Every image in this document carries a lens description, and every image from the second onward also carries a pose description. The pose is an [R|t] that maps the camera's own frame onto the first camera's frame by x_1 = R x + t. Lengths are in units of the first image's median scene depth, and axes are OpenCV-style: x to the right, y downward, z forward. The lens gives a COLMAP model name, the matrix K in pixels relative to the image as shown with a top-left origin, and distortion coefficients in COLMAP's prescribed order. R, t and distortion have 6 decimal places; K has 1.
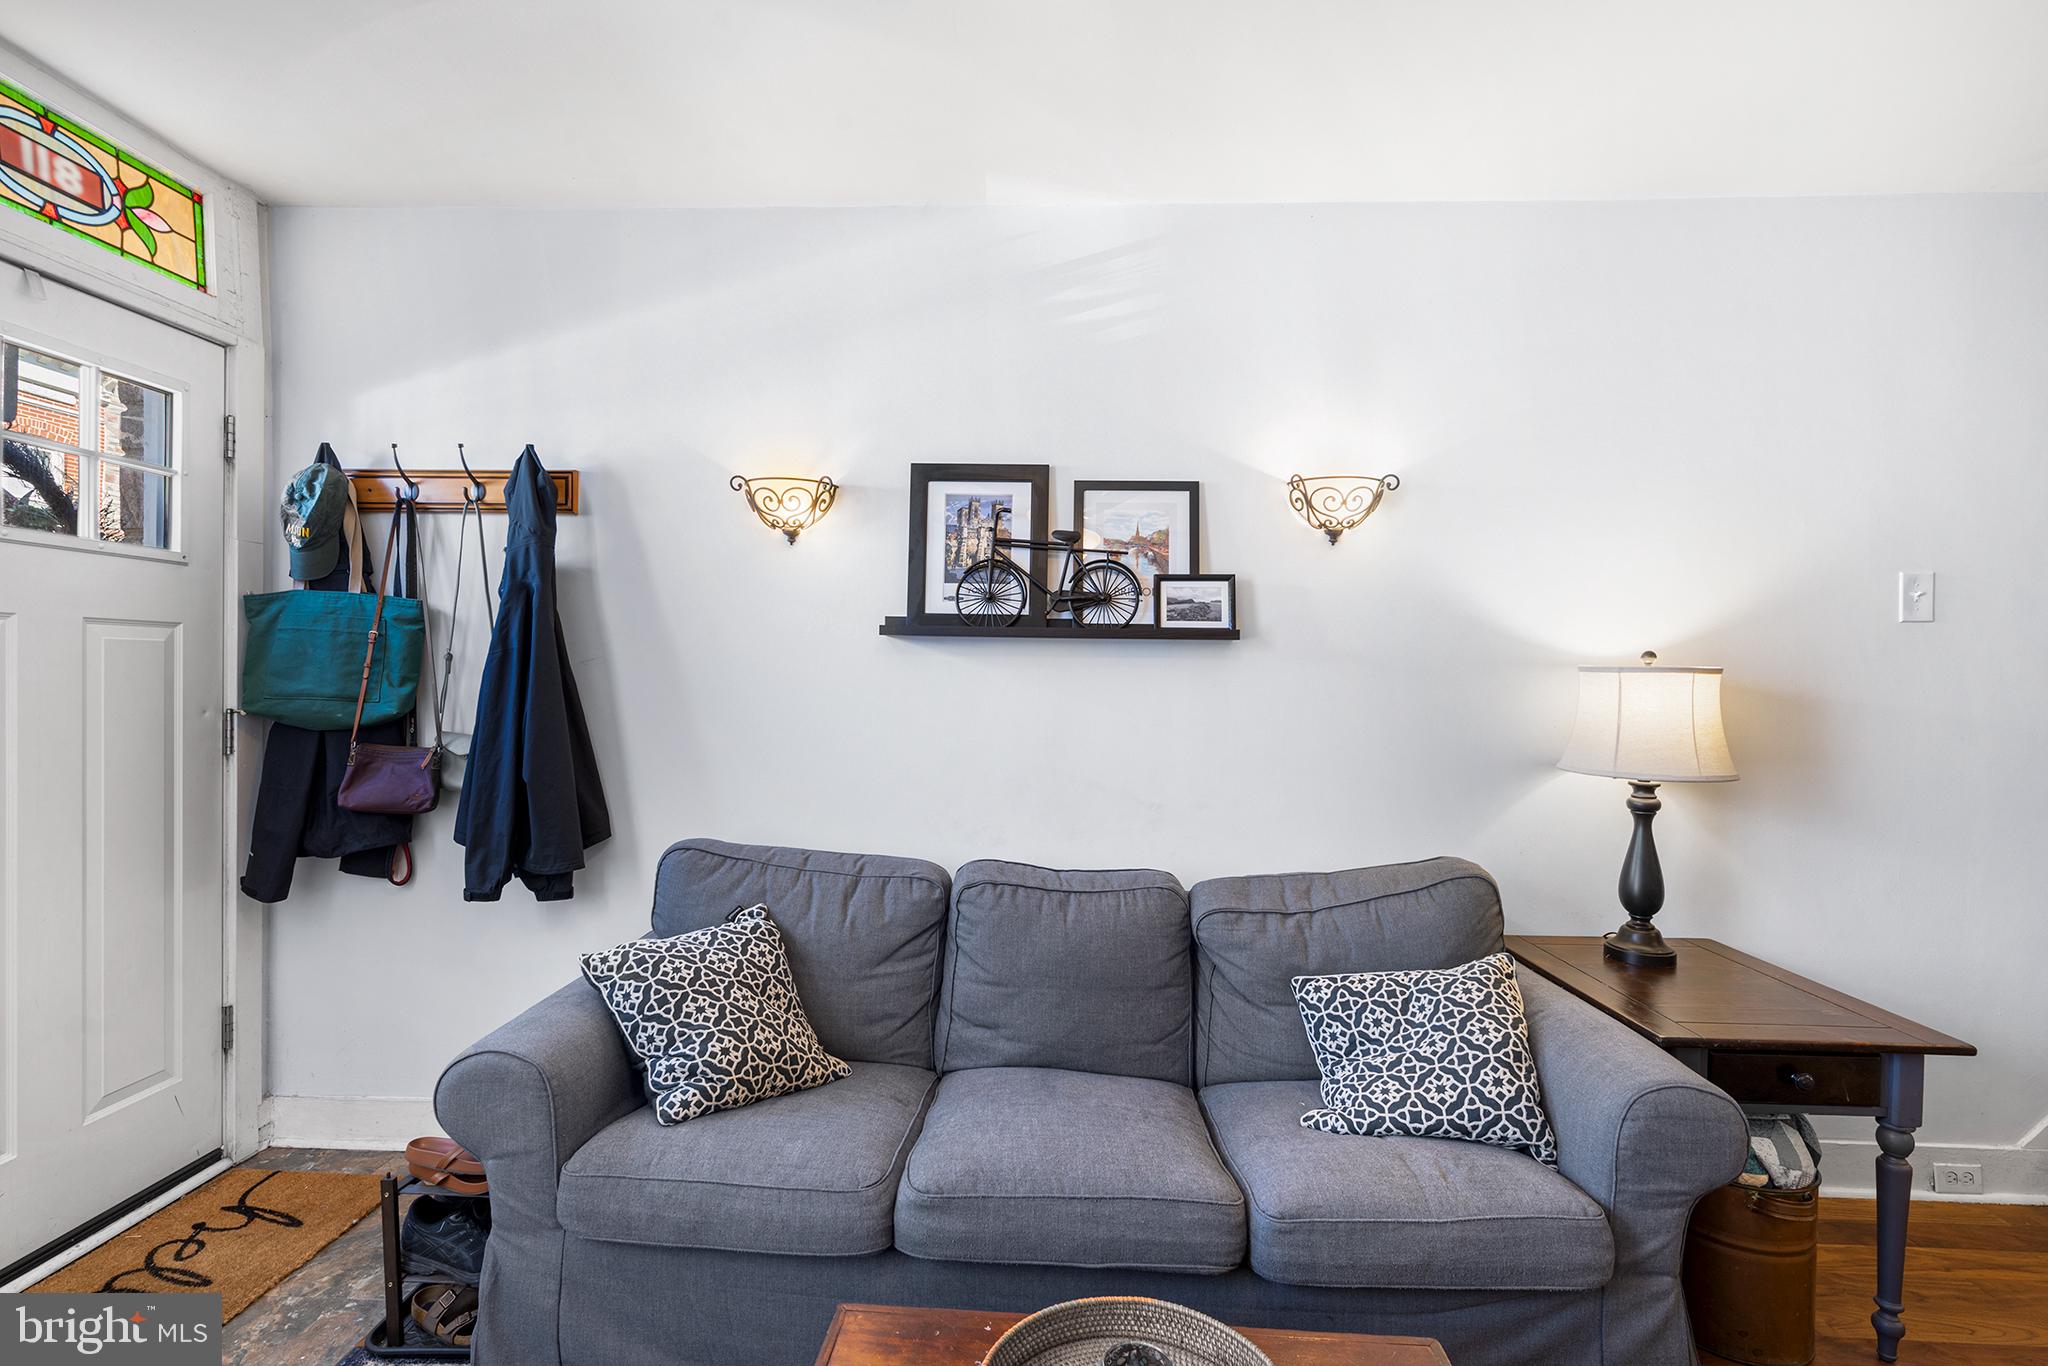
lens RADIAL K [[935.2, 0, 1029.6], [0, 935.2, 684.2], [0, 0, 1]] dist [-0.000077, -0.001558]
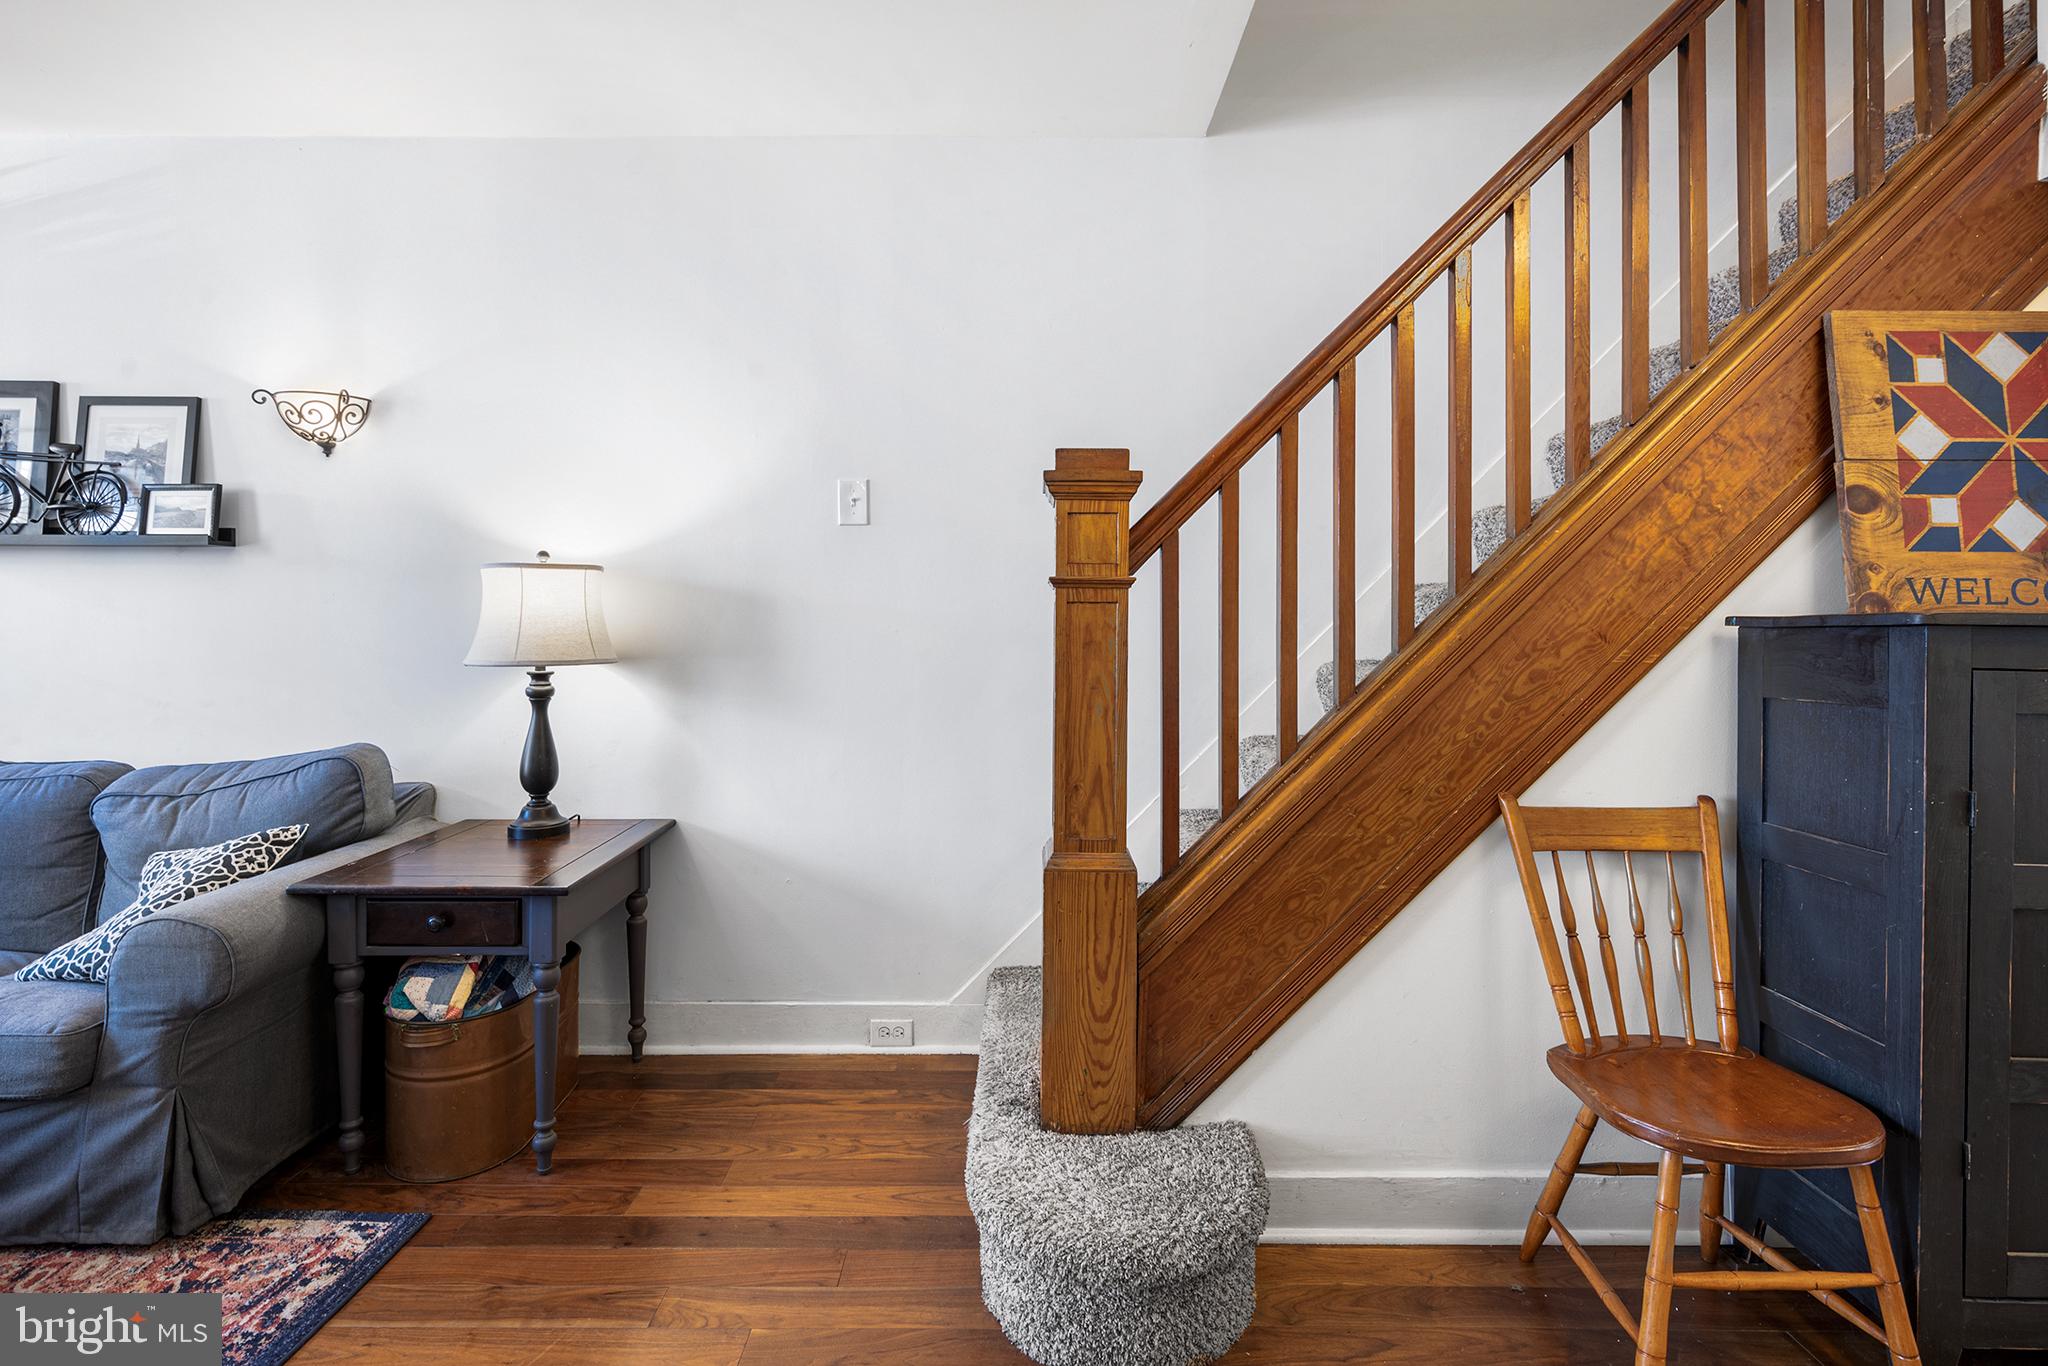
lens RADIAL K [[935.2, 0, 1028.9], [0, 935.2, 660.7], [0, 0, 1]] dist [-0.000077, -0.001558]
pose [[0.998751, -0.010251, 0.048900, 1.082745], [0.009677, 0.999882, 0.011959, 0.078654], [-0.049017, -0.011471, 0.998732, -0.100690]]
